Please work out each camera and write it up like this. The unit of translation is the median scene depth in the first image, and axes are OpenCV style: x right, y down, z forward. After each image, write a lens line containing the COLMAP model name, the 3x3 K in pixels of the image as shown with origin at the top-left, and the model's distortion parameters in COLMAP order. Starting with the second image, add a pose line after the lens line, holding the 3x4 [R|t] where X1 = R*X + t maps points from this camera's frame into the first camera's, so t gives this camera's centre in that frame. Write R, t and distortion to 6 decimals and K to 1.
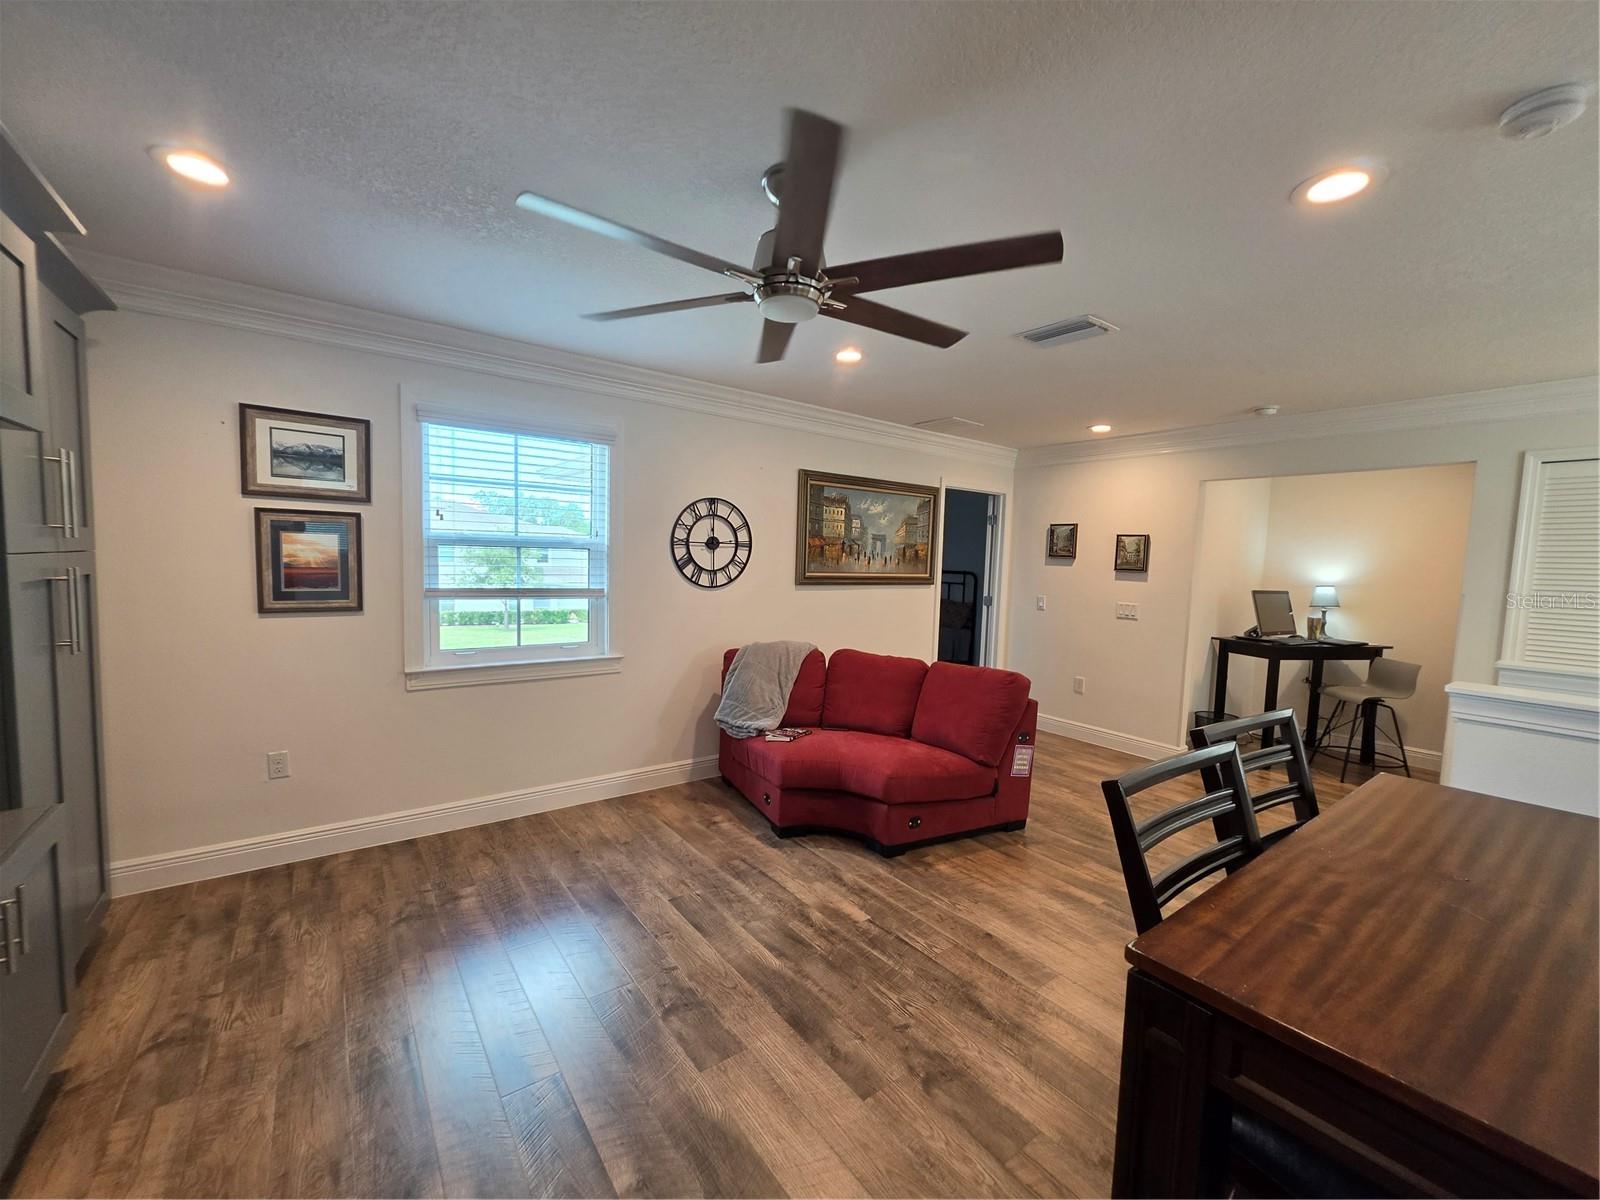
lens RADIAL K [[646.6, 0, 798.8], [0, 646.6, 609.6], [0, 0, 1]] dist [-0.001861, 0.001055]
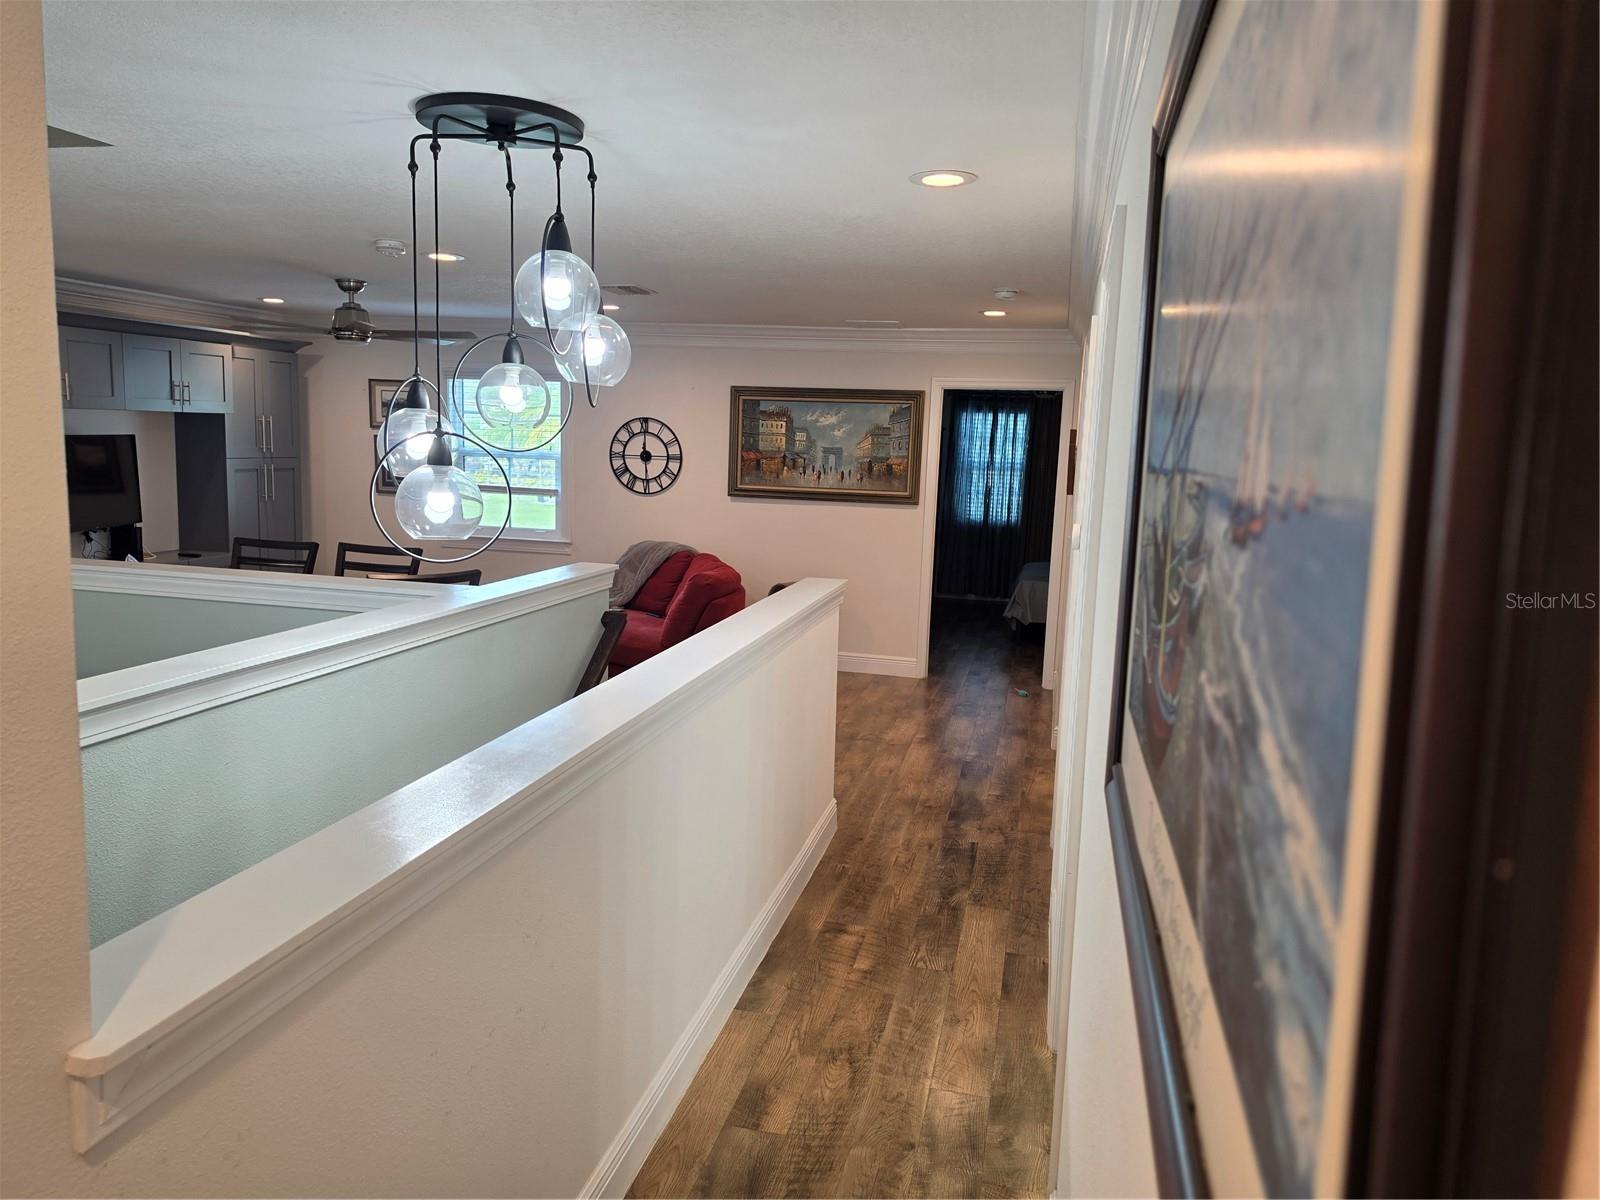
lens RADIAL K [[1075.7, 0, 803.1], [0, 1075.7, 592.7], [0, 0, 1]] dist [0.105257, -0.154199]
pose [[0.650968, 0.097656, -0.752798, 1.553775], [-0.078442, 0.995035, 0.061249, 0.001492], [0.755042, 0.019180, 0.655396, -0.065608]]
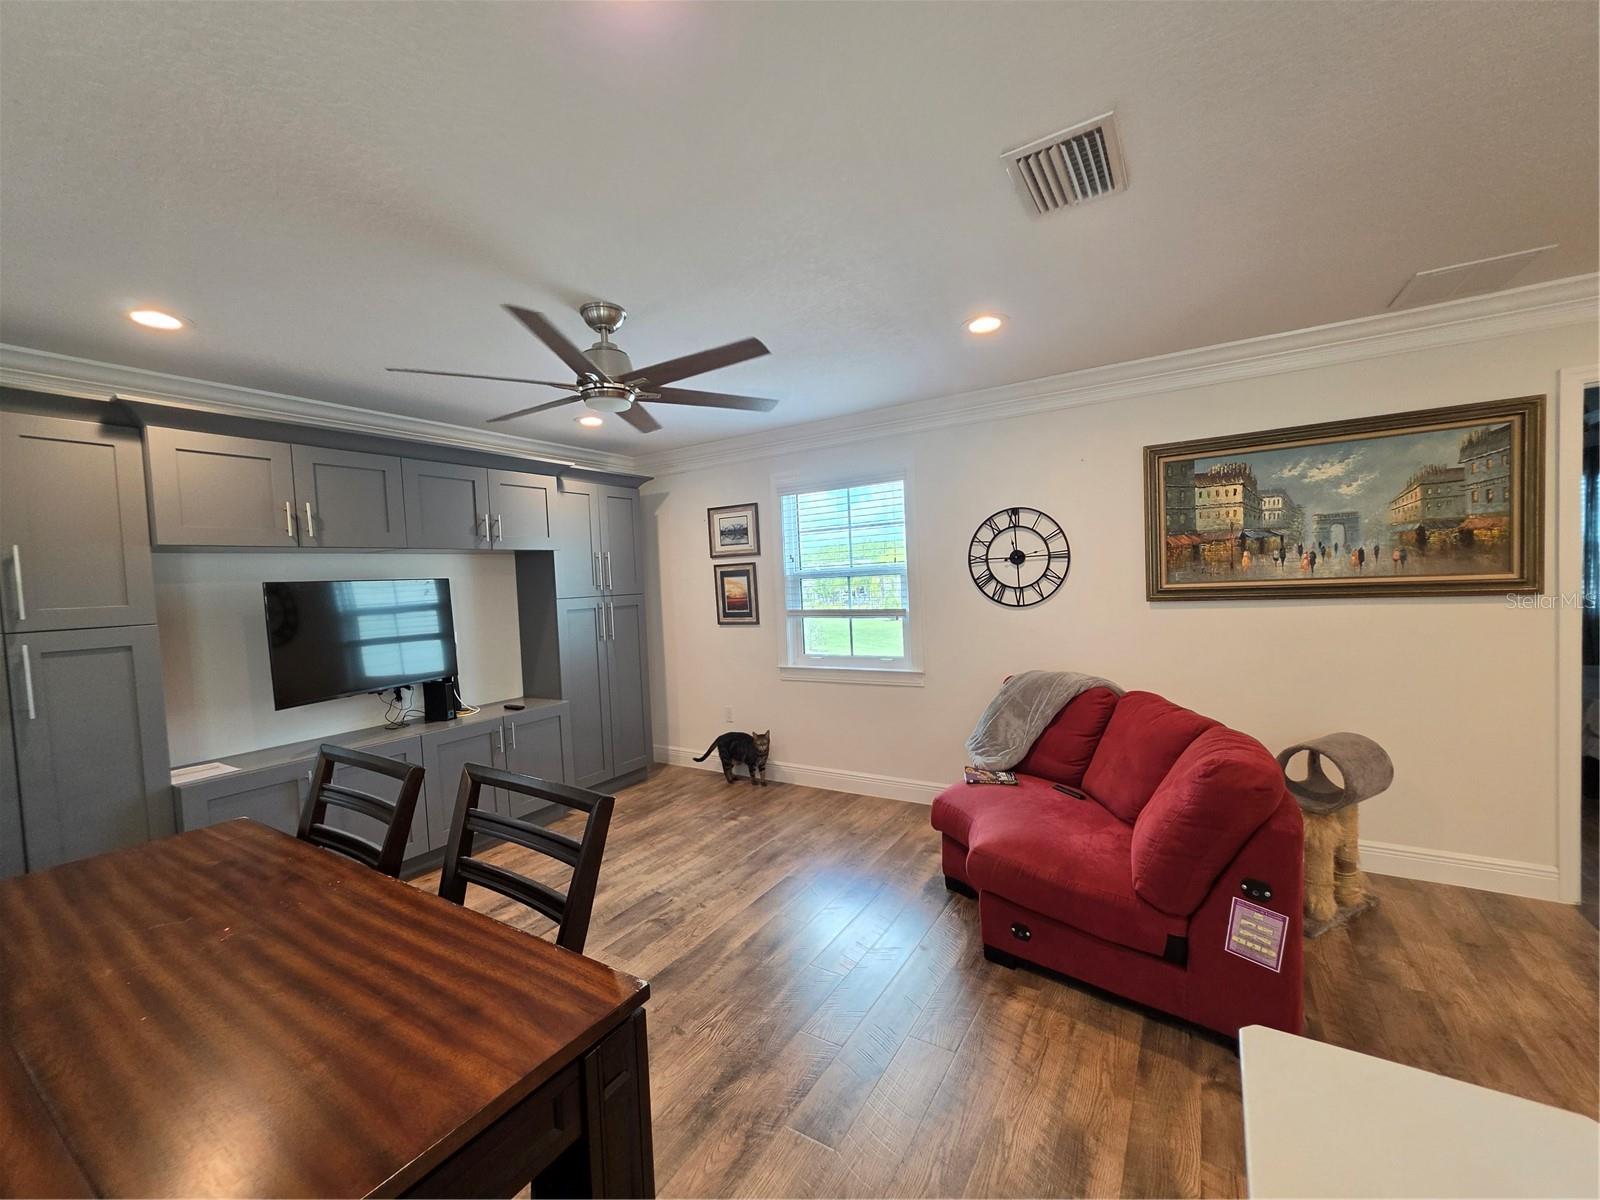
lens RADIAL K [[646.6, 0, 798.8], [0, 646.6, 609.6], [0, 0, 1]] dist [-0.001861, 0.001055]
pose [[0.357135, -0.003511, -0.934046, 0.601215], [-0.020382, 0.999726, -0.011551, -0.013177], [0.933830, 0.023163, 0.356965, 0.393837]]
